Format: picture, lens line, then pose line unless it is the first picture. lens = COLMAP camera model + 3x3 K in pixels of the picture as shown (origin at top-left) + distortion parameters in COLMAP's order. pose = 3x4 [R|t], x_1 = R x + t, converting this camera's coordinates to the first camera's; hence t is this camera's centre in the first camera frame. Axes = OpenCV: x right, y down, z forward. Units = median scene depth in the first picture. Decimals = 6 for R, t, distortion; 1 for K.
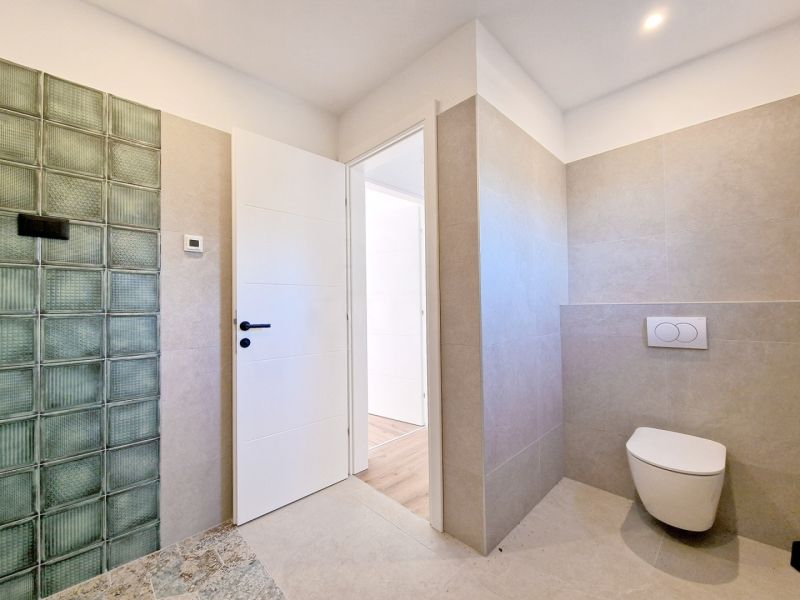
lens RADIAL K [[332.2, 0, 399.7], [0, 332.2, 290.7], [0, 0, 1]] dist [-0.001134, -0.000626]
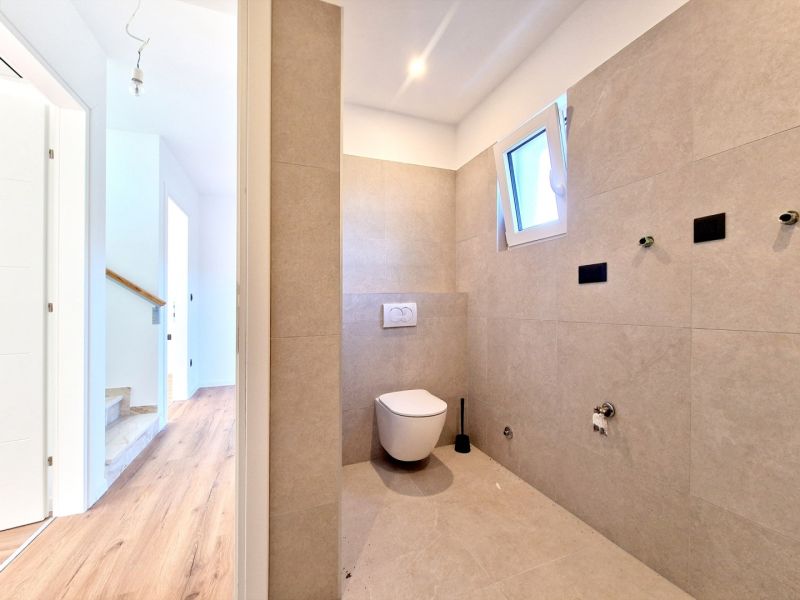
lens RADIAL K [[327.7, 0, 400.0], [0, 327.7, 300.0], [0, 0, 1]] dist [0.000918, 0.000072]
pose [[0.394228, 0.020693, 0.918779, -0.366760], [-0.030705, 0.999485, -0.009336, 0.081531], [-0.918499, -0.024531, 0.394661, 0.513362]]
